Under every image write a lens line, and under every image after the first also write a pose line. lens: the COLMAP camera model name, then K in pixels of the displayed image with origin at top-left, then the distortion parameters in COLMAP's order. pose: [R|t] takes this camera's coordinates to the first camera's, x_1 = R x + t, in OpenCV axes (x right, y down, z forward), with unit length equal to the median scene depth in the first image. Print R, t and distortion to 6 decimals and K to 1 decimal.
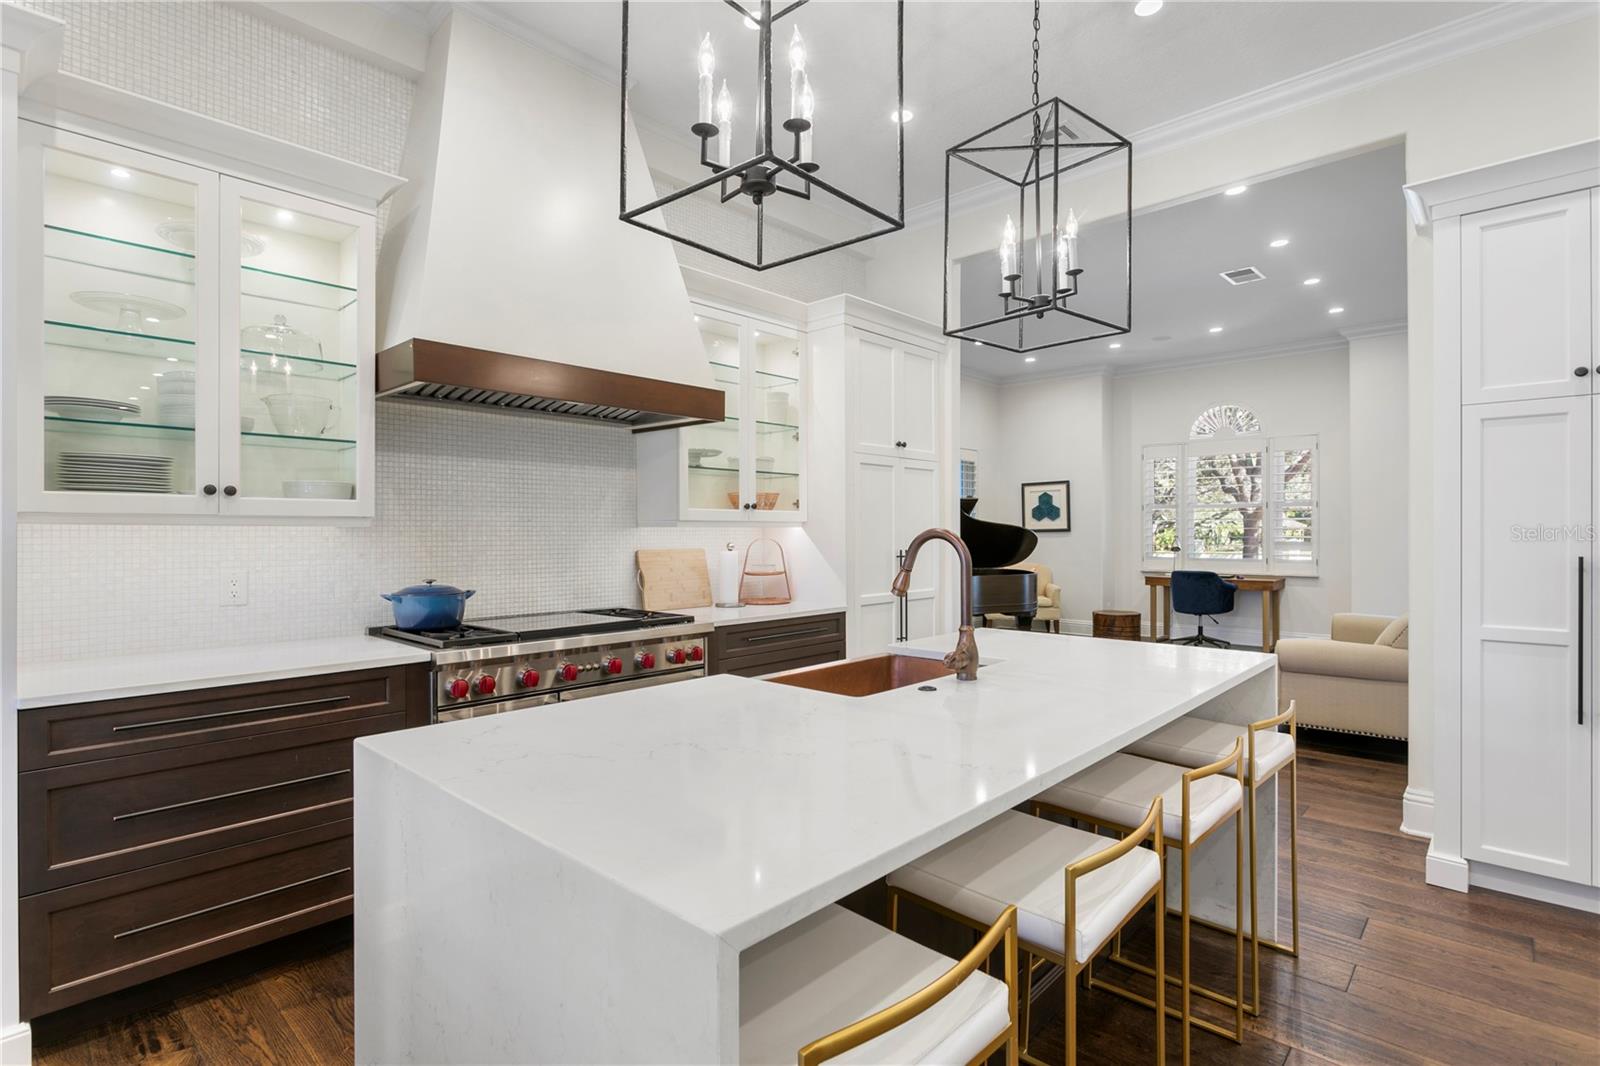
lens RADIAL K [[787.6, 0, 782.0], [0, 787.6, 536.9], [0, 0, 1]] dist [0.001552, -0.001549]
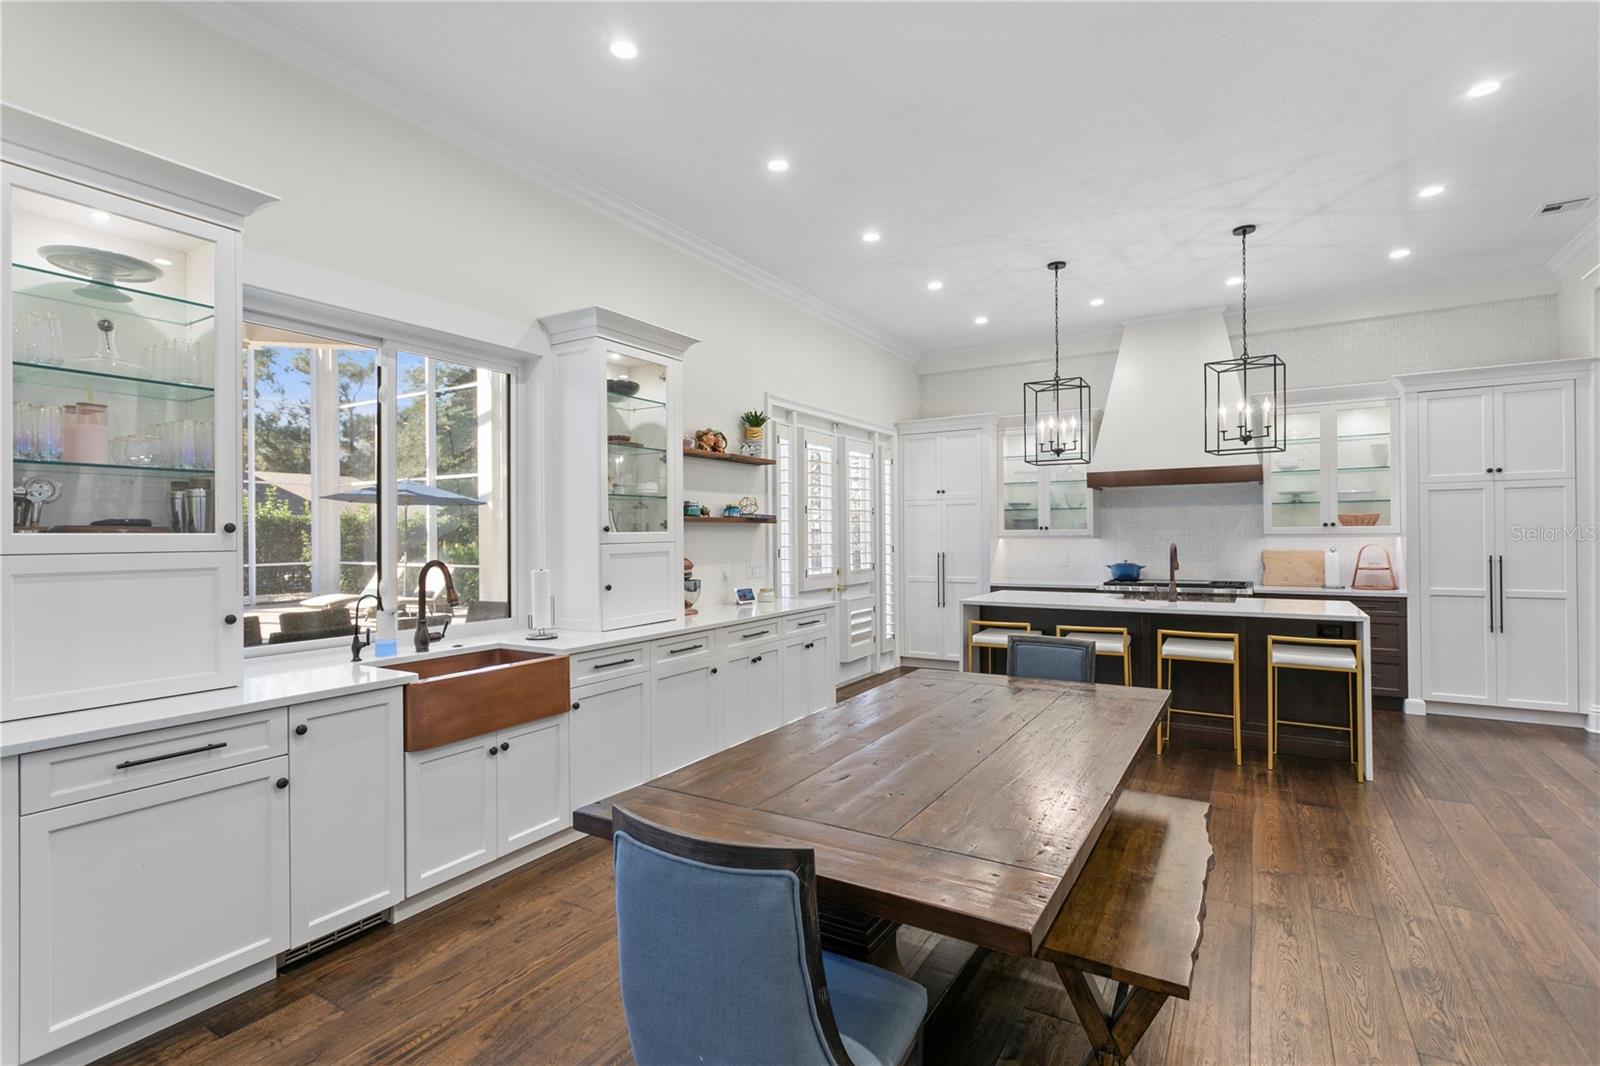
lens RADIAL K [[758.5, 0, 784.0], [0, 758.5, 534.4], [0, 0, 1]] dist [-0.001136, 0.002615]
pose [[0.207846, 0.000766, -0.978161, 1.709265], [0.003284, 0.999994, 0.001481, -0.034504], [0.978156, -0.003520, 0.207842, -0.550456]]
